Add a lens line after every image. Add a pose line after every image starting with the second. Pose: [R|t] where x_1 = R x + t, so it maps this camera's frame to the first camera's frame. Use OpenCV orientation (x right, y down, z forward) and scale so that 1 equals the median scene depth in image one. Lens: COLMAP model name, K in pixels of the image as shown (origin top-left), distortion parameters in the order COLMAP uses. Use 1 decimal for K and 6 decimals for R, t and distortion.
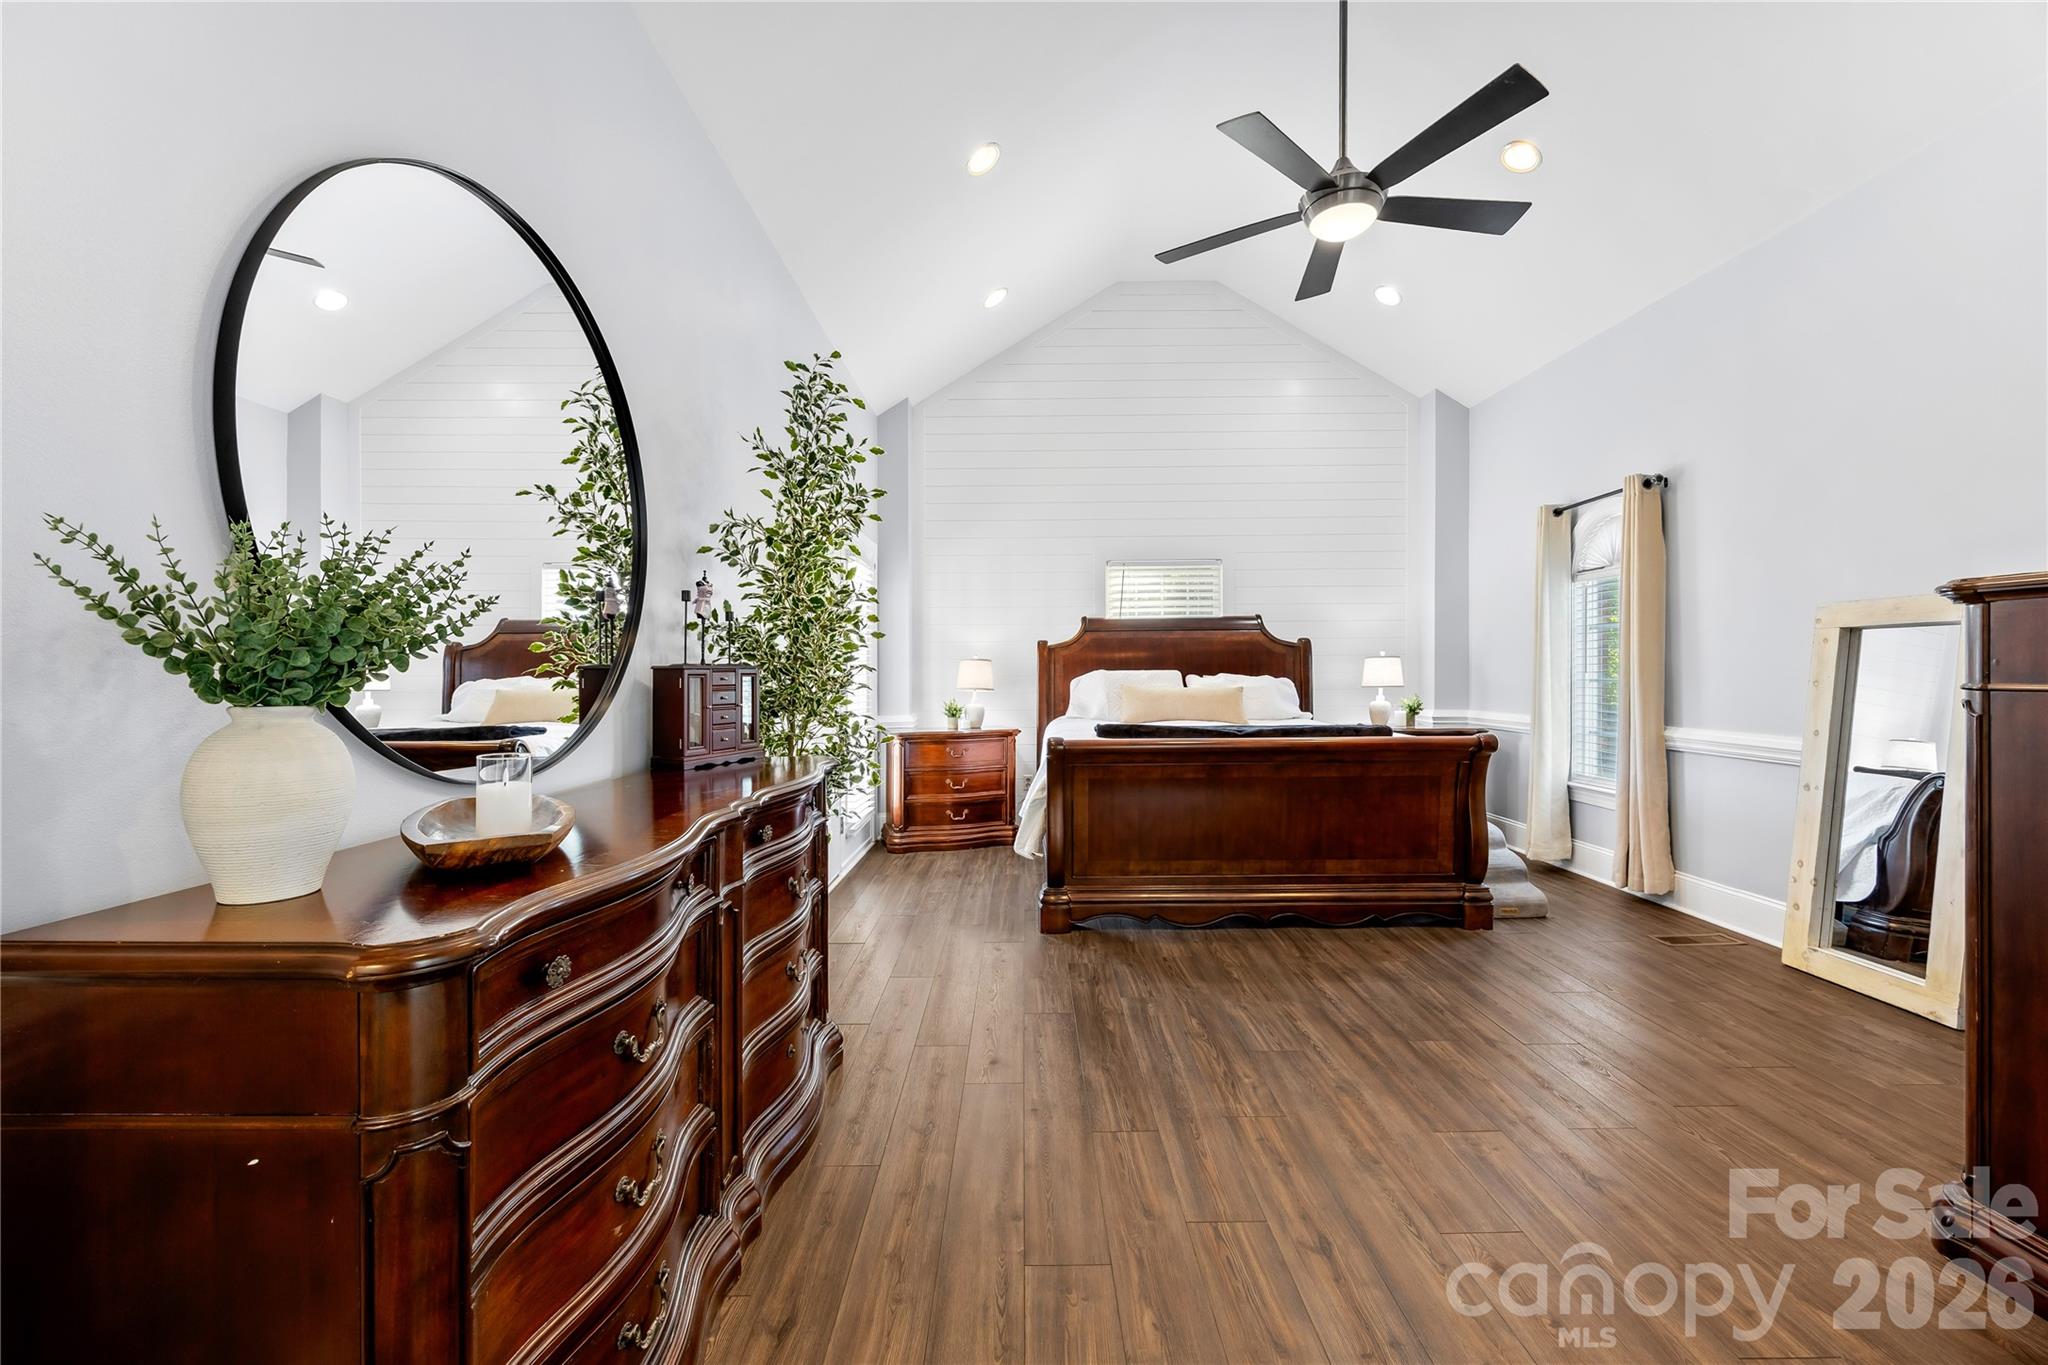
lens RADIAL K [[780.1, 0, 1031.6], [0, 780.1, 679.9], [0, 0, 1]] dist [0.002727, -0.000075]
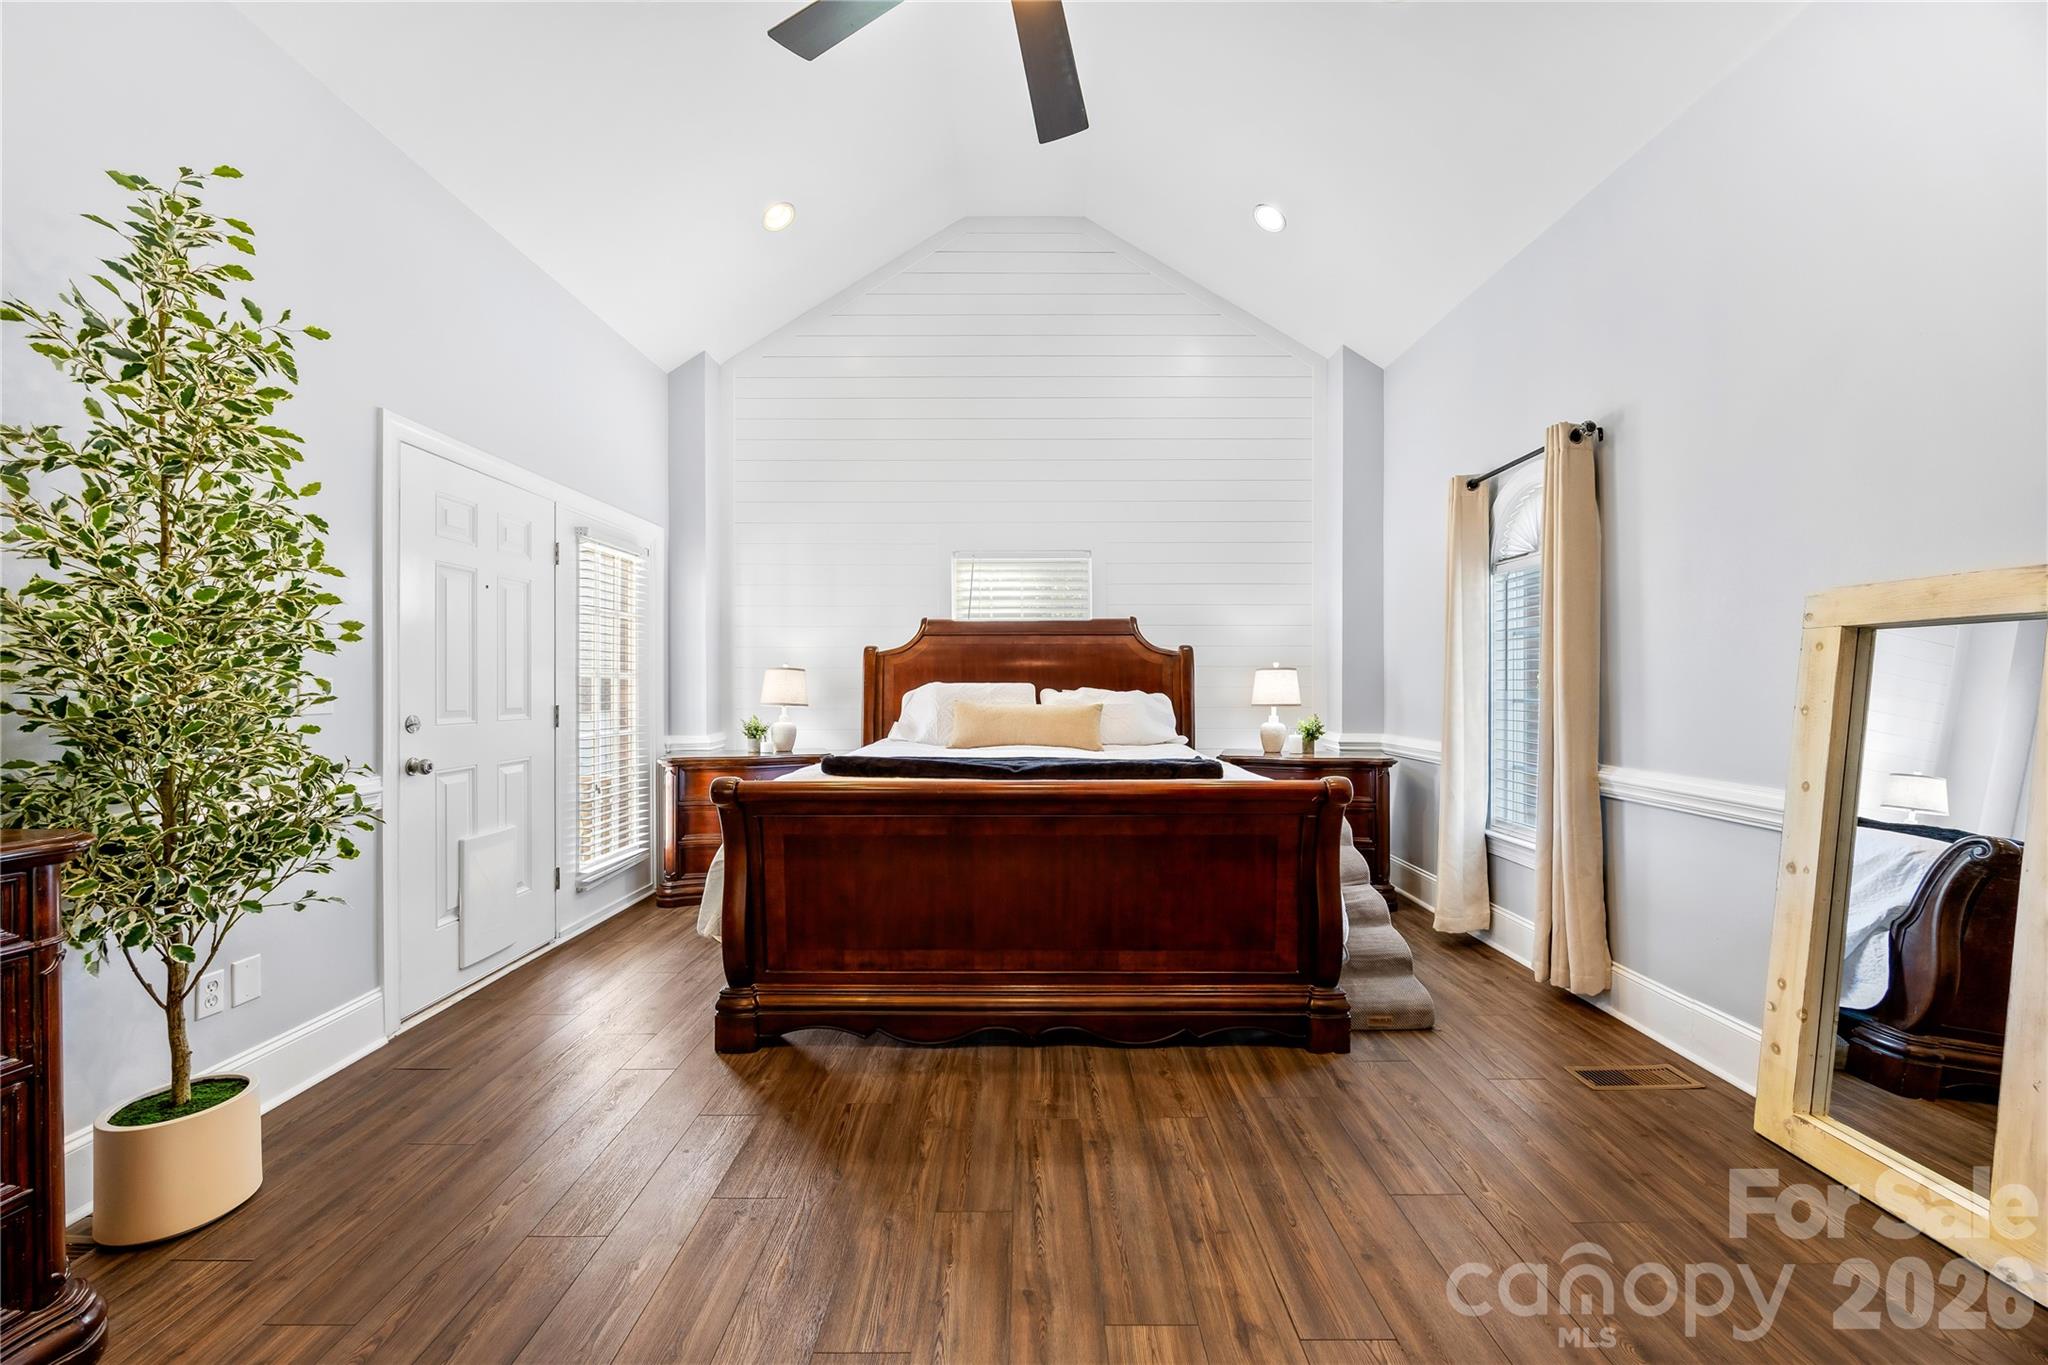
lens RADIAL K [[780.1, 0, 1017.2], [0, 780.1, 684.9], [0, 0, 1]] dist [0.002727, -0.000075]
pose [[0.999971, 0.007464, -0.001251, 0.266889], [-0.007474, 0.999937, -0.008338, -0.005796], [0.001188, 0.008347, 0.999964, 0.267109]]
